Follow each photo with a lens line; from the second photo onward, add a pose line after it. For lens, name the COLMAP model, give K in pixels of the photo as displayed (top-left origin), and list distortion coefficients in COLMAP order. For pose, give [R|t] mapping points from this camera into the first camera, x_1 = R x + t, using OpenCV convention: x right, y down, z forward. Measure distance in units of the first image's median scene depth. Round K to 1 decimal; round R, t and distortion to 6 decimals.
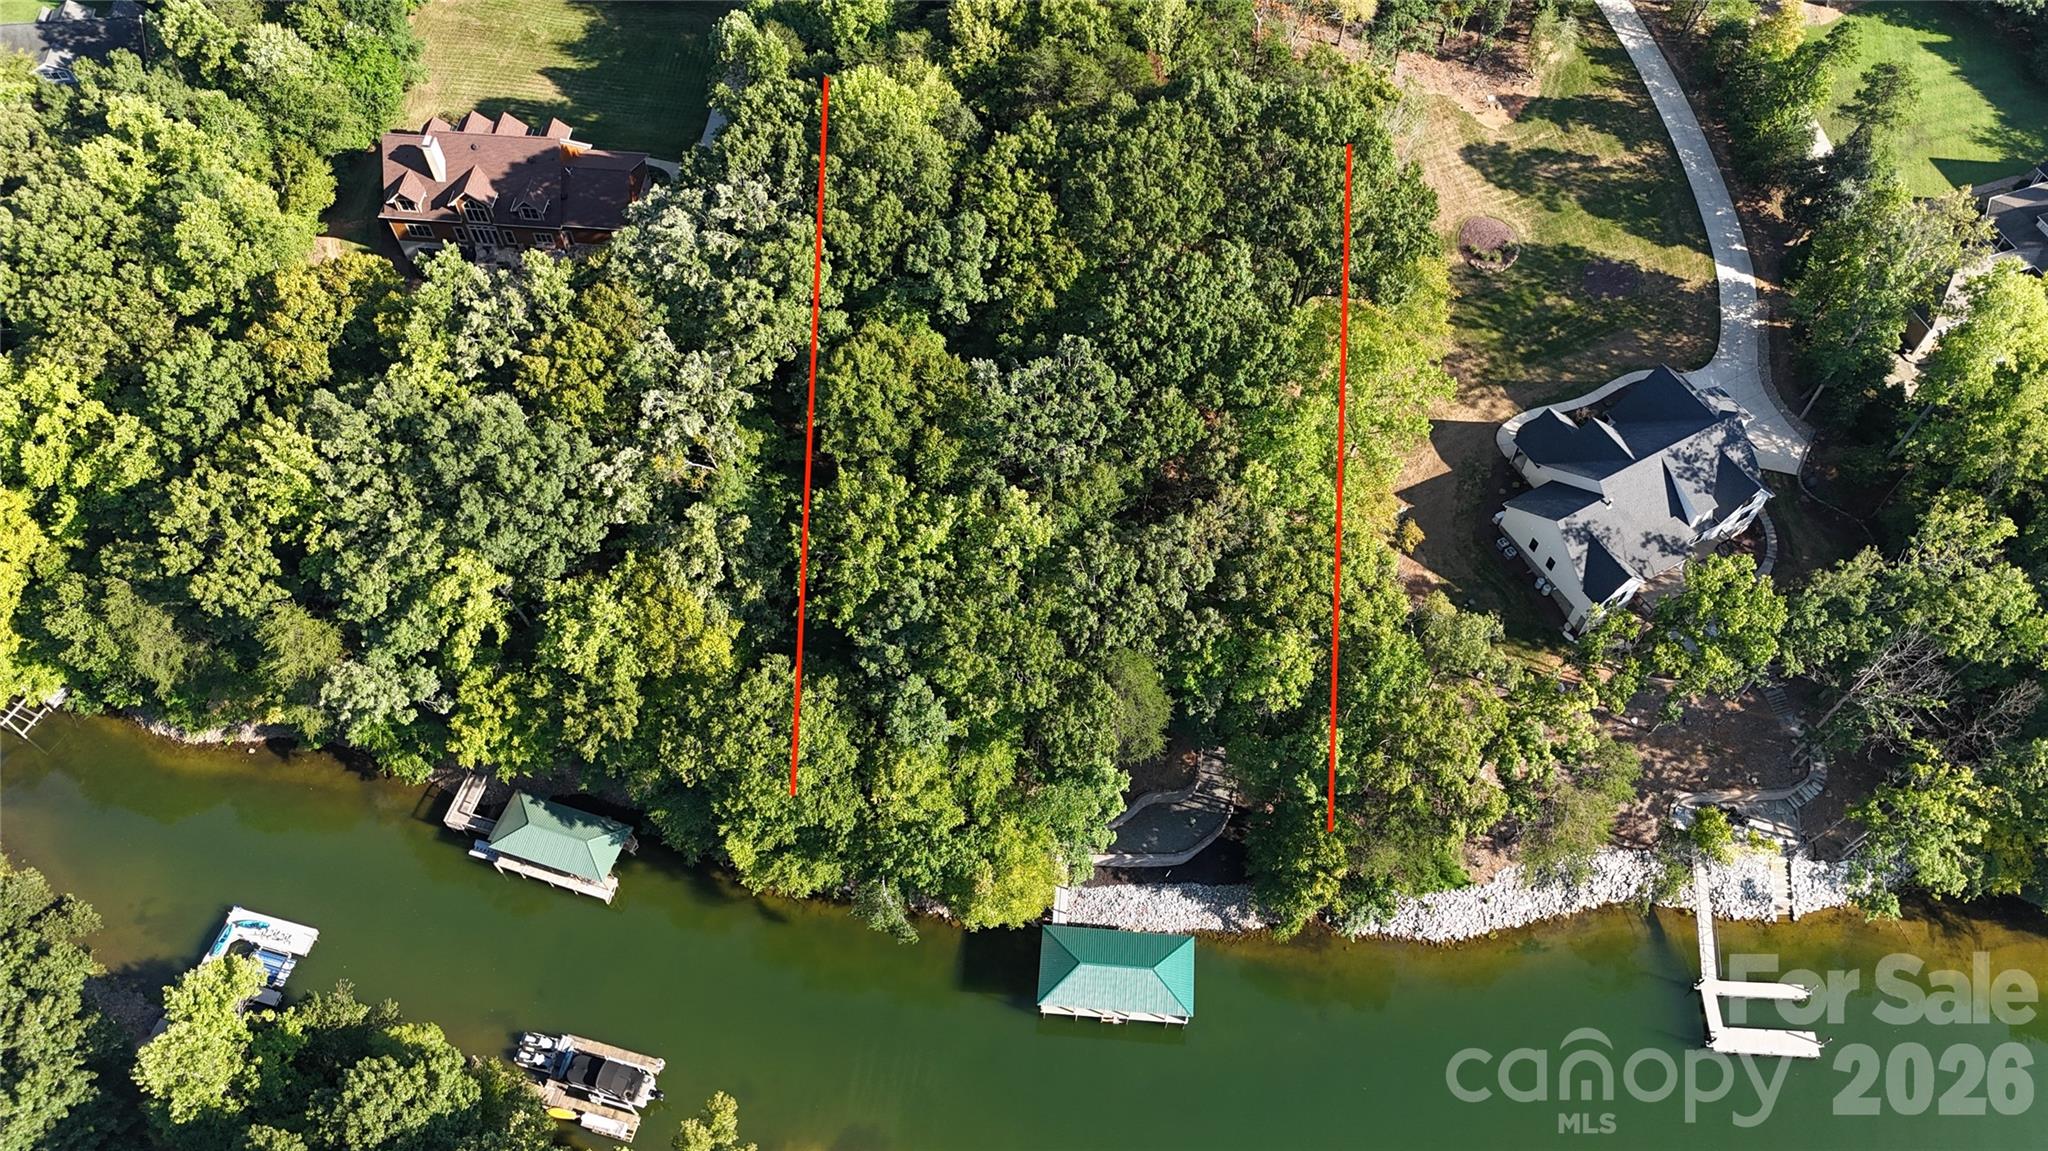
lens RADIAL K [[1485.4, 0, 1023.4], [0, 1485.4, 539.4], [0, 0, 1]] dist [0.081686, -0.259282]
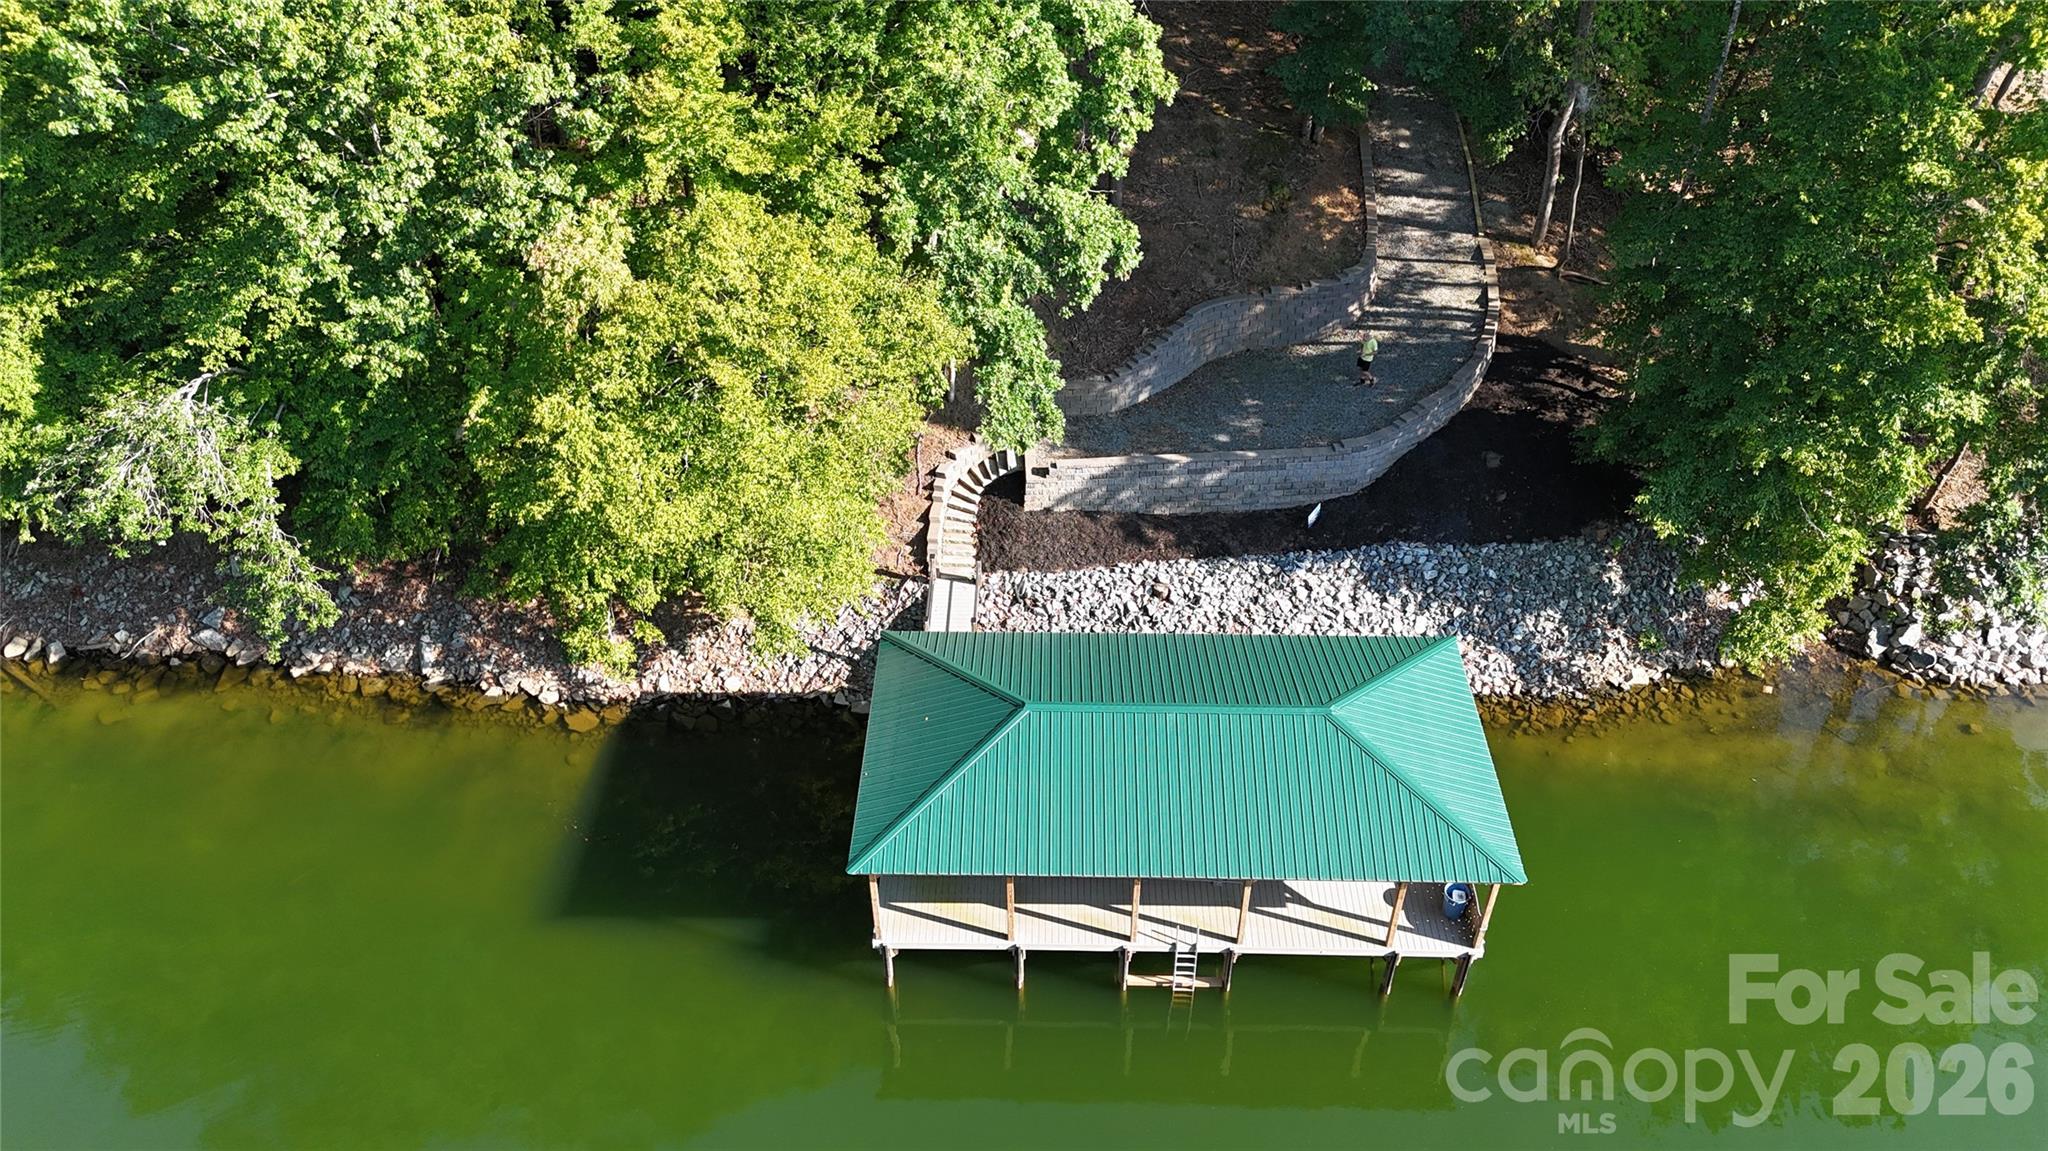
lens RADIAL K [[1477.3, 0, 1024.0], [0, 1477.3, 575.5], [0, 0, 1]] dist [0.039737, -0.043765]
pose [[0.998304, -0.033660, 0.047498, 0.028105], [0.044908, 0.964459, -0.260389, 0.335677], [-0.037046, 0.262080, 0.964335, 0.786199]]
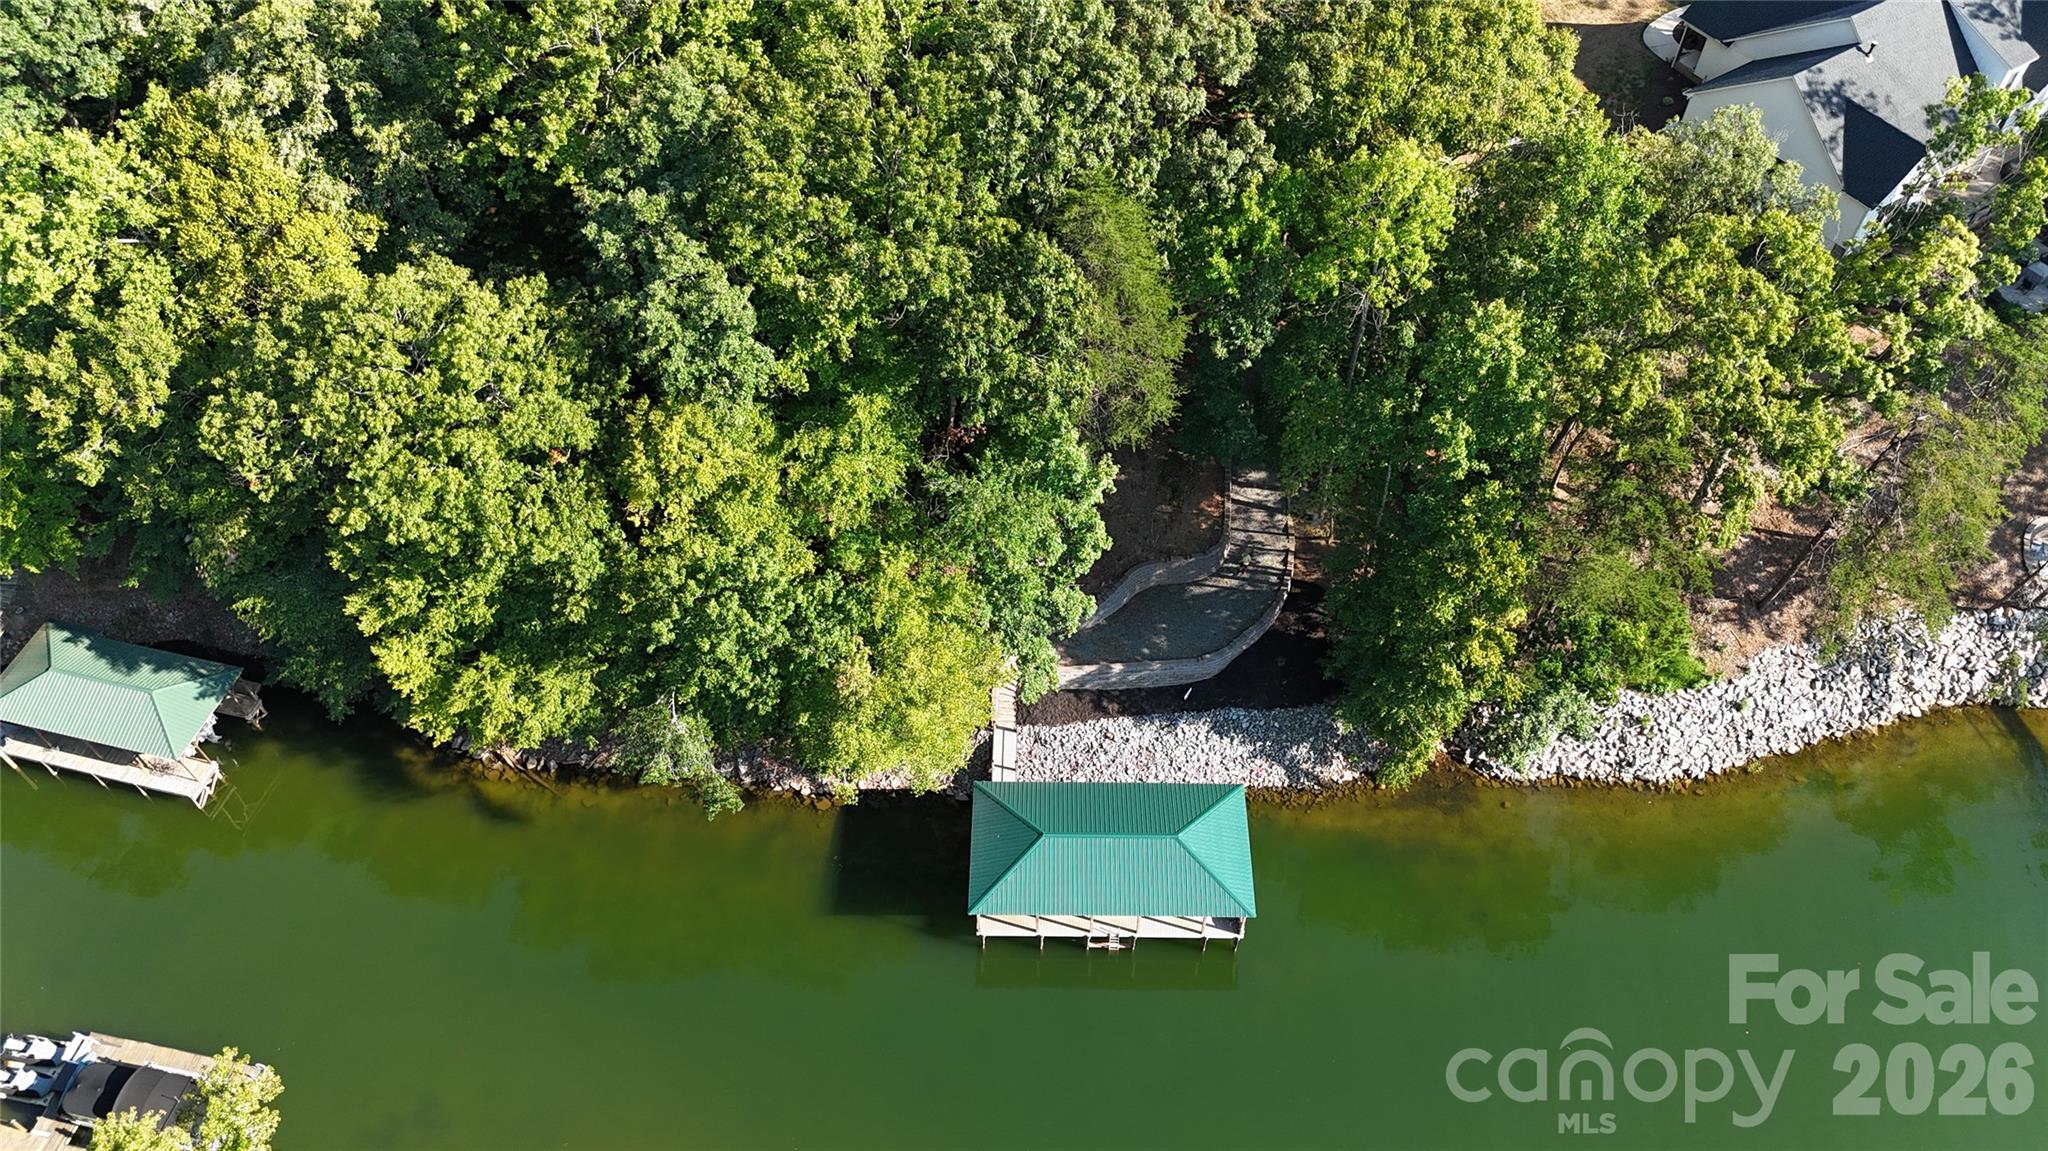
lens RADIAL K [[1477.3, 0, 1024.0], [0, 1477.3, 575.5], [0, 0, 1]] dist [0.039737, -0.043765]
pose [[0.997977, -0.050408, 0.038745, 0.015335], [0.052948, 0.996306, -0.067612, 0.231878], [-0.035194, 0.069526, 0.996959, 0.466236]]
